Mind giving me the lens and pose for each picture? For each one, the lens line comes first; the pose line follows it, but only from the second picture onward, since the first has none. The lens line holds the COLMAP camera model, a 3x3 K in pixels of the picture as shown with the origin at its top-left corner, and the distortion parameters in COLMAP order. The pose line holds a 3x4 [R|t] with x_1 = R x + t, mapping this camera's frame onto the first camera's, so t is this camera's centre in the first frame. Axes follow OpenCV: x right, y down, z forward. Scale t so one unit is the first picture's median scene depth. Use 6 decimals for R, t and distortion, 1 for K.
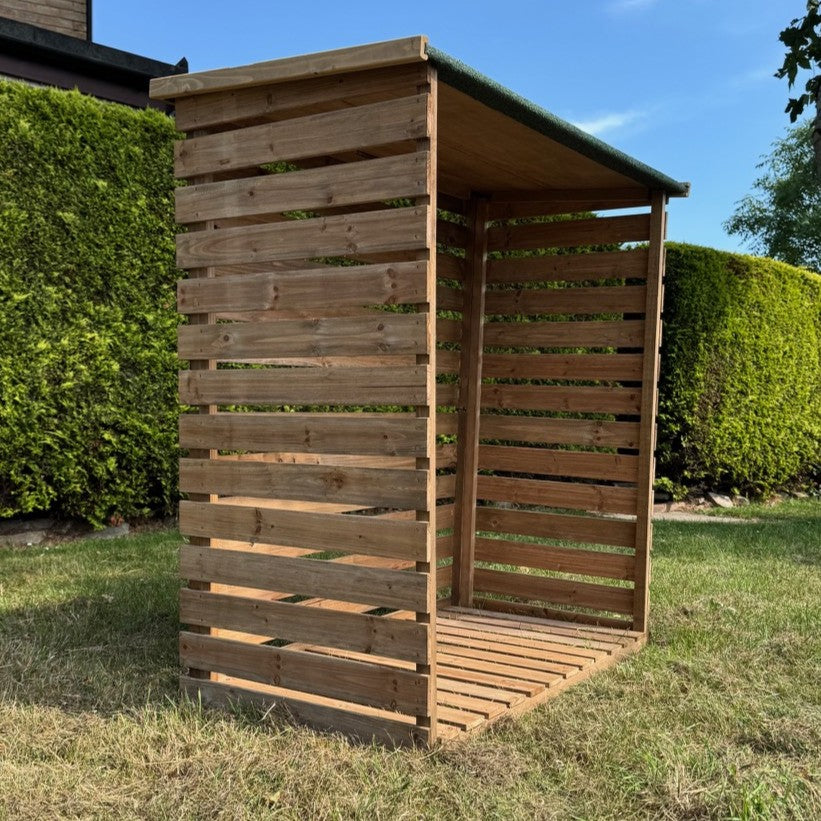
lens RADIAL K [[951.1, 0, 410.1], [0, 951.1, 470.5], [0, 0, 1]] dist [0.210628, -0.459529]
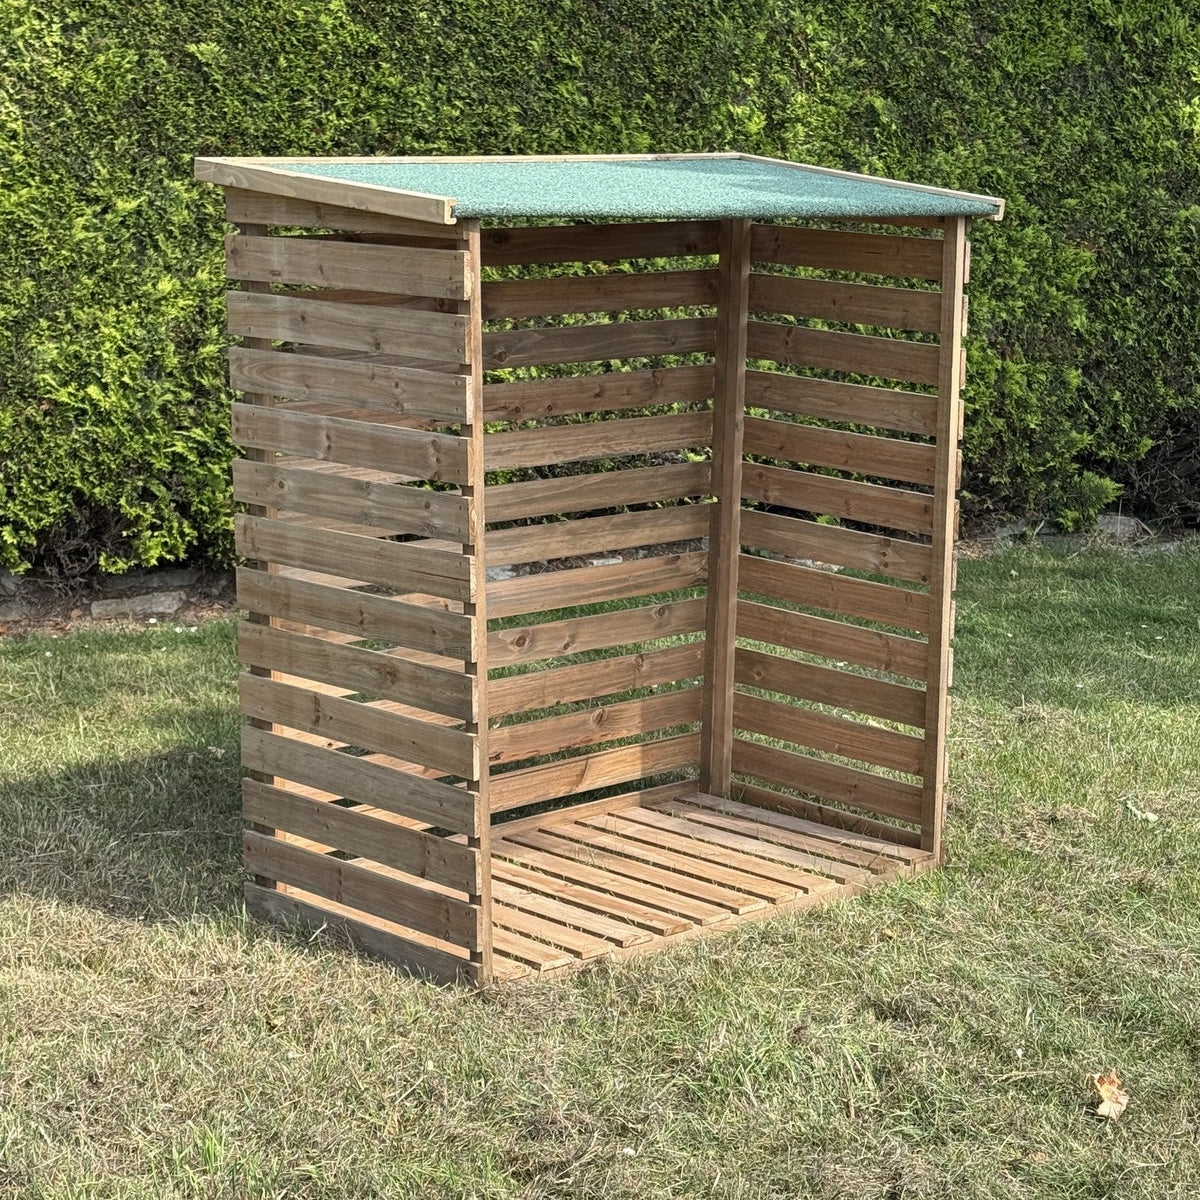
lens RADIAL K [[2400.5, 0, 675.3], [0, 2400.5, 670.1], [0, 0, 1]] dist [0.104528, -0.119880]
pose [[0.978608, 0.043976, -0.200977, 0.225073], [-0.014728, 0.989356, 0.144767, -0.114977], [0.205204, -0.138710, 0.968840, -0.379579]]
